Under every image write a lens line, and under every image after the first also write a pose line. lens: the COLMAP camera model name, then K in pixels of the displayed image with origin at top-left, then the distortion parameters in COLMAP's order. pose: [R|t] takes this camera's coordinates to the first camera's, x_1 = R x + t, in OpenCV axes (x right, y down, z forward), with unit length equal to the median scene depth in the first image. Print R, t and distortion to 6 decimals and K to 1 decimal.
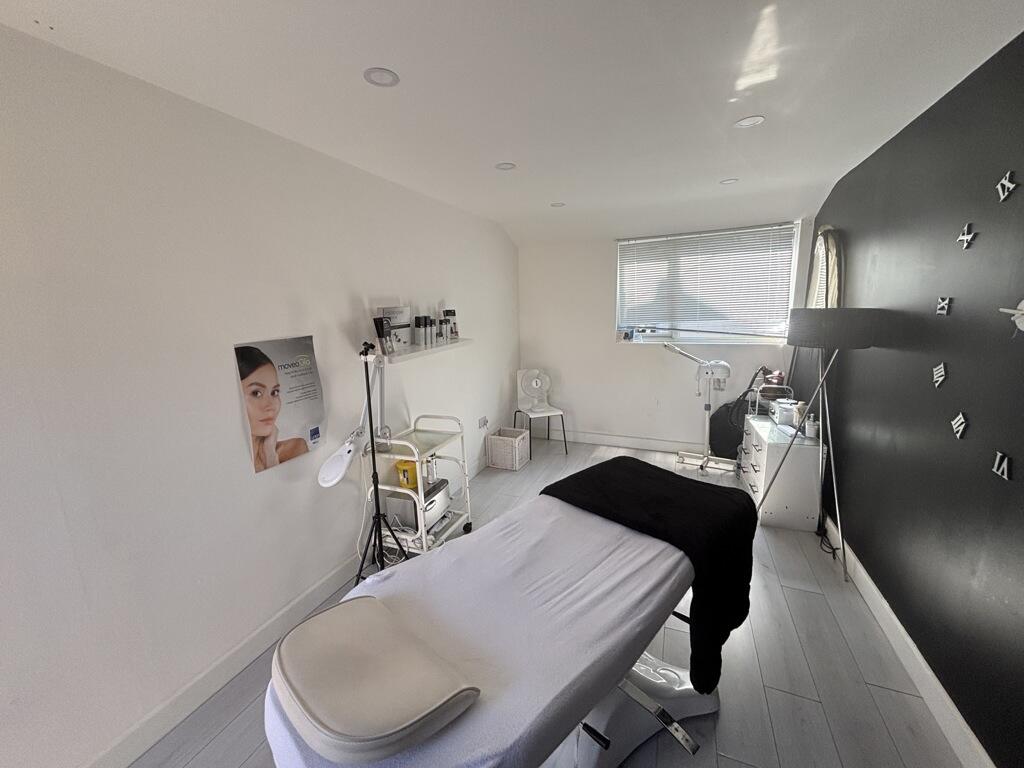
lens RADIAL K [[413.5, 0, 514.8], [0, 413.5, 379.7], [0, 0, 1]] dist [0.007282, -0.000082]
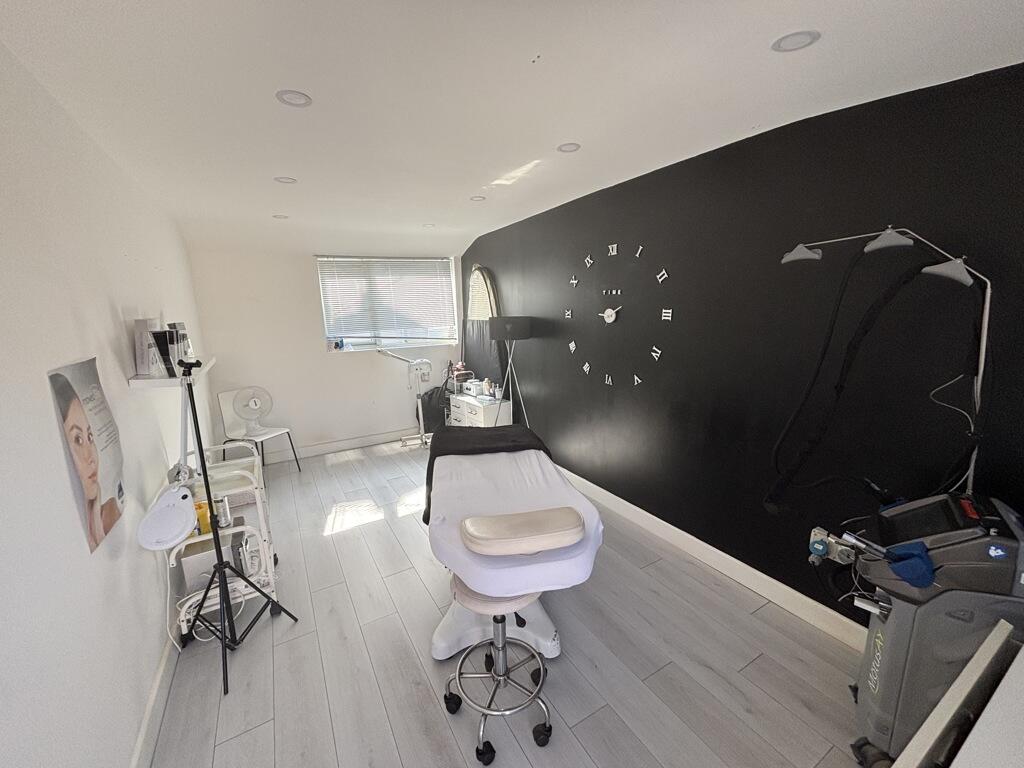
lens RADIAL K [[413.5, 0, 507.5], [0, 413.5, 382.9], [0, 0, 1]] dist [0.007282, -0.000082]
pose [[0.610011, -0.132635, 0.781213, -0.371662], [0.154831, 0.986839, 0.046647, 0.009056], [-0.777119, 0.092501, 0.622519, -0.003480]]
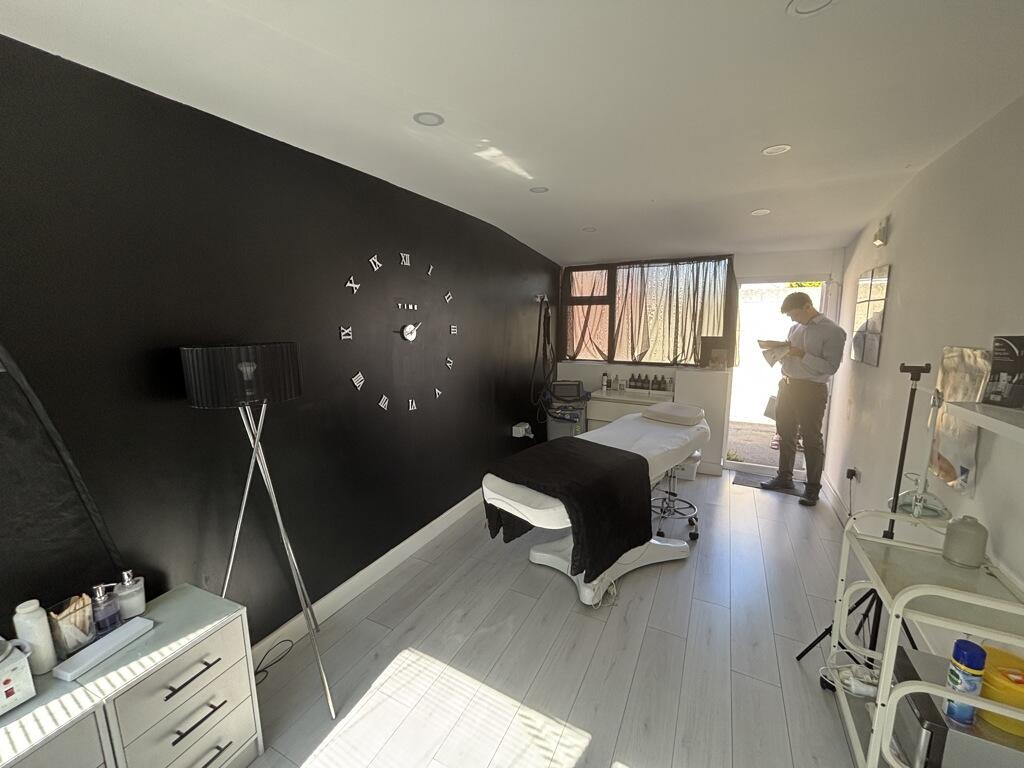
lens RADIAL K [[413.5, 0, 509.9], [0, 413.5, 388.5], [0, 0, 1]] dist [0.007282, -0.000082]
pose [[-0.995415, 0.019983, 0.093541, 0.176746], [0.050452, 0.940523, 0.335962, -0.200145], [-0.081264, 0.339141, -0.937219, 1.057107]]
